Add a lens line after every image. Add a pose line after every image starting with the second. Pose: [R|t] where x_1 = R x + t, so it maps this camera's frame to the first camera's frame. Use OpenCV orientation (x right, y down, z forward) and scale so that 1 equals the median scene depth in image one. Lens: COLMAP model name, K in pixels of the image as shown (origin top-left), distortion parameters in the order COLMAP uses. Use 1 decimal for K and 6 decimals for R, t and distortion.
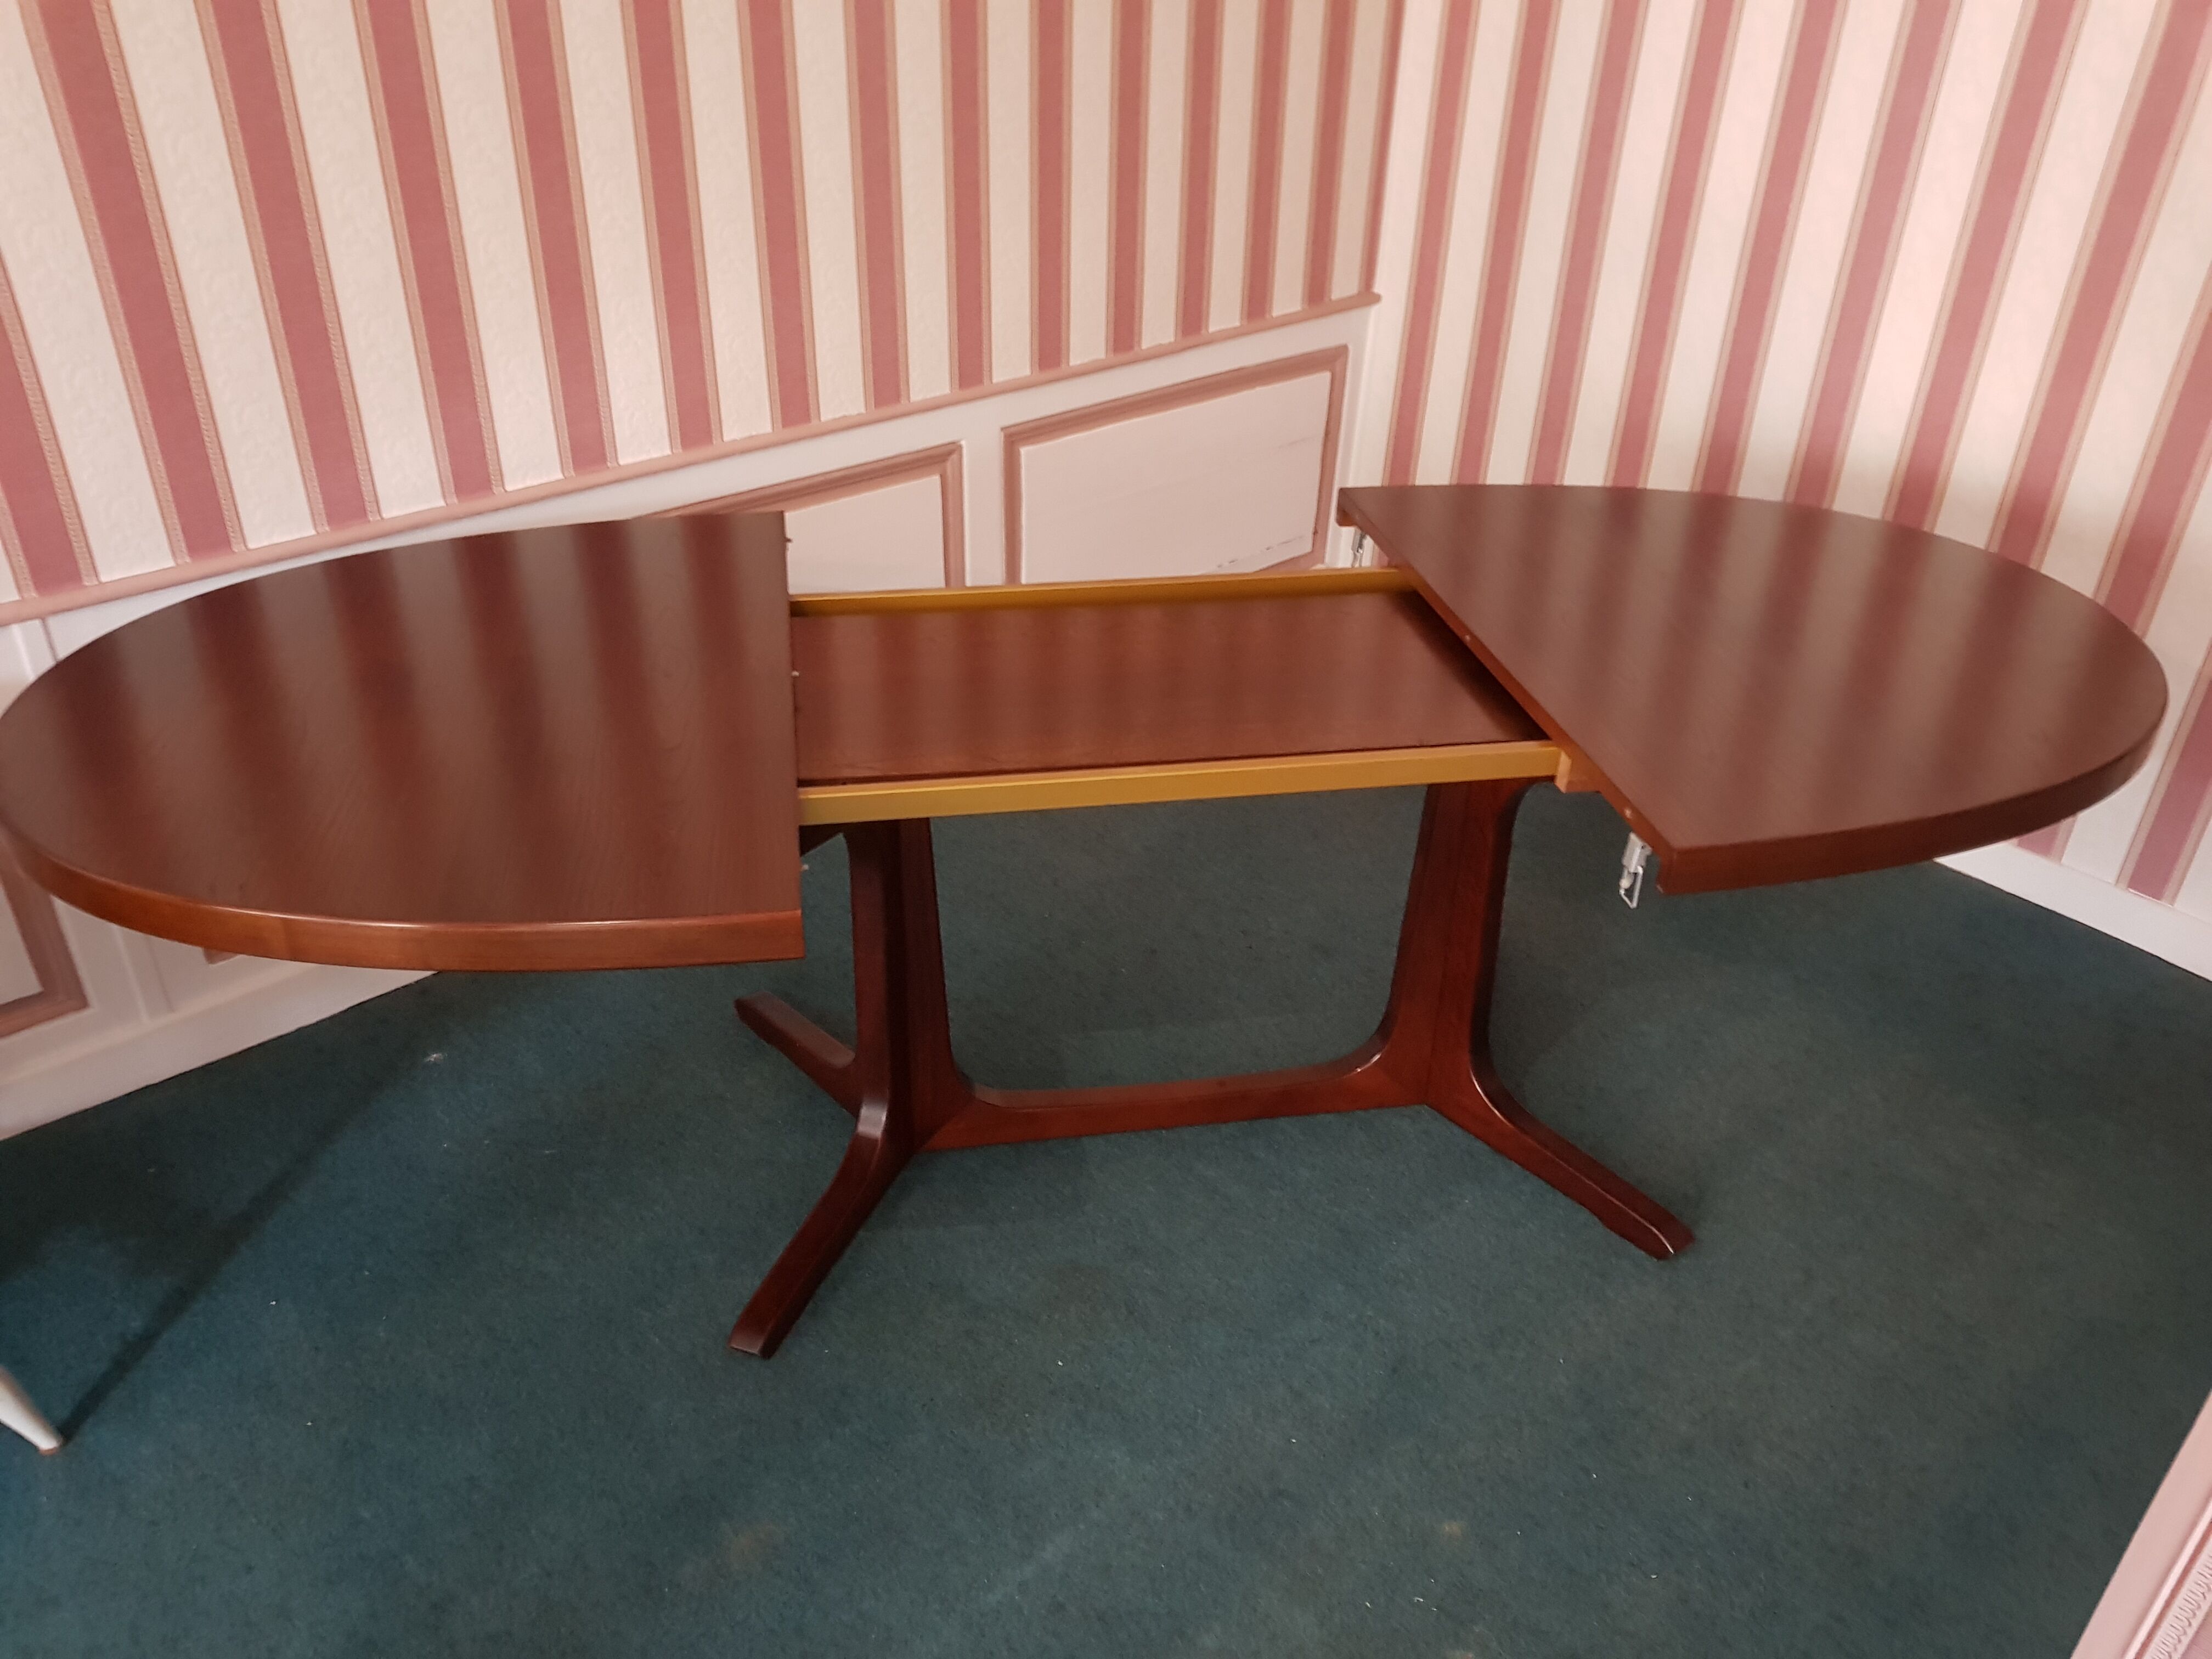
lens RADIAL K [[1643.6, 0, 1110.1], [0, 1643.6, 875.7], [0, 0, 1]] dist [0.062178, -0.096078]
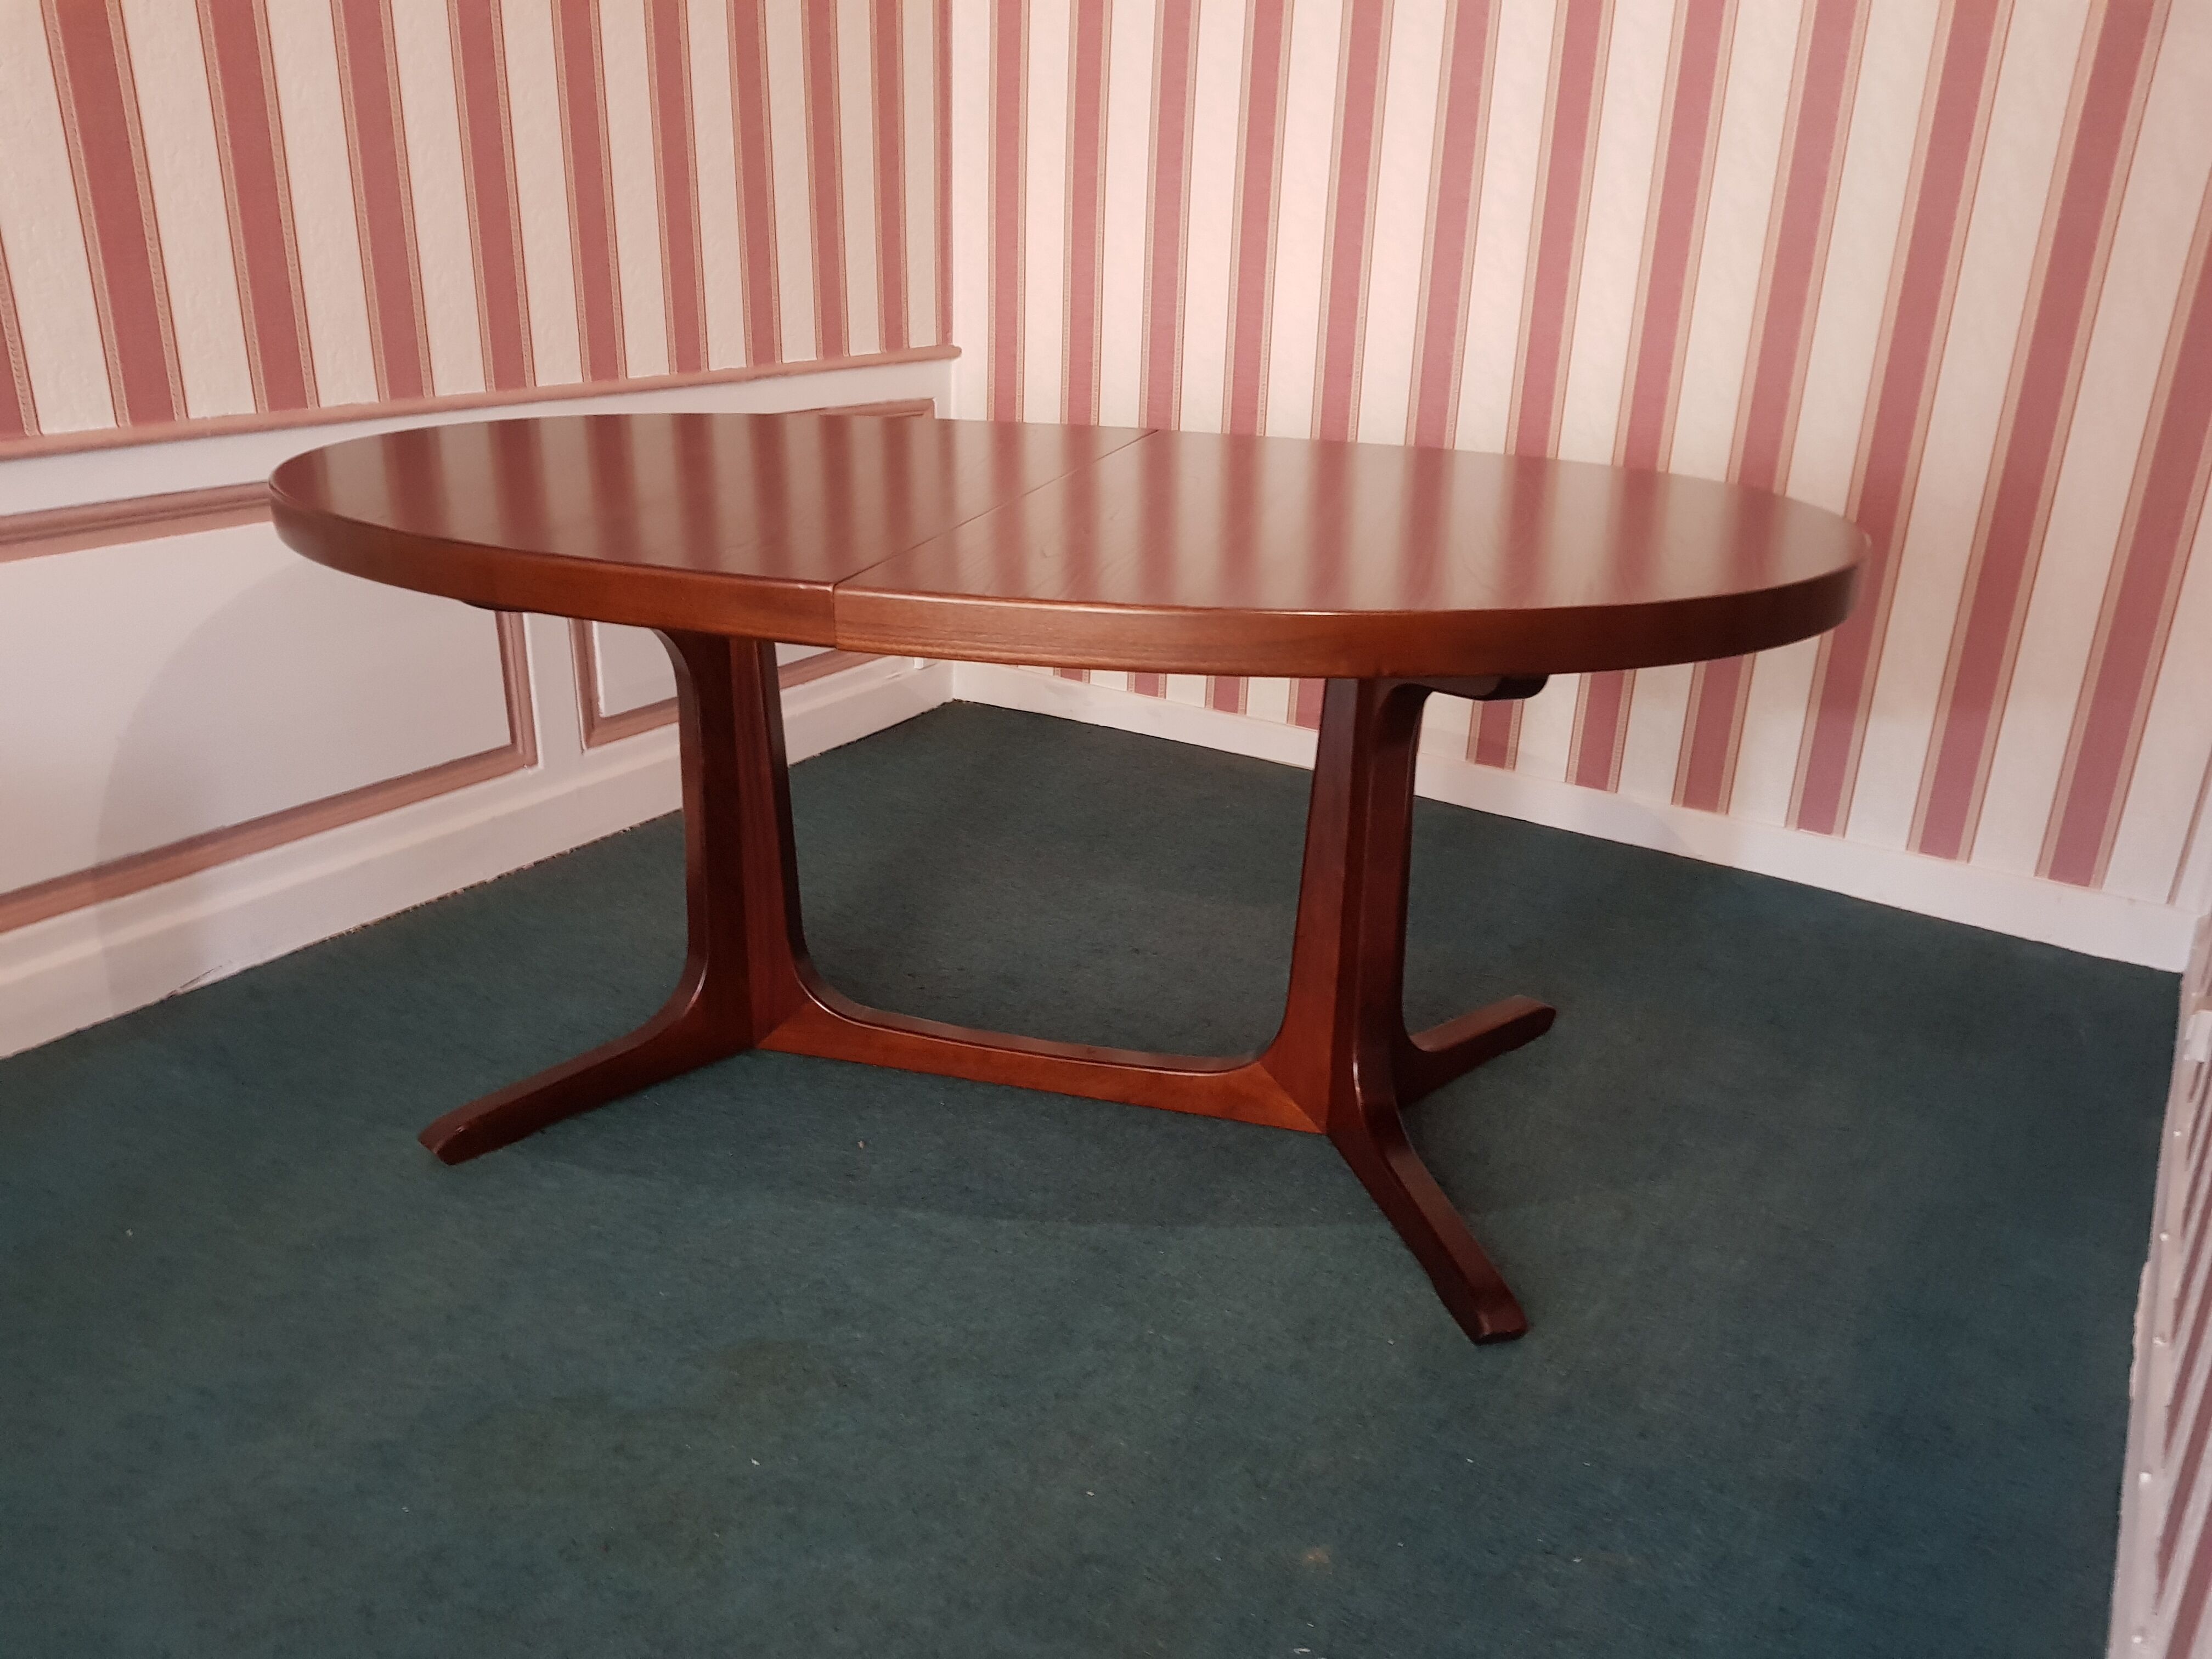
lens RADIAL K [[1643.6, 0, 1110.1], [0, 1643.6, 875.7], [0, 0, 1]] dist [0.062178, -0.096078]
pose [[0.963051, -0.097838, 0.250920, -0.034068], [0.137781, 0.979510, -0.146888, 0.156778], [-0.231407, 0.176033, 0.956798, 0.207483]]
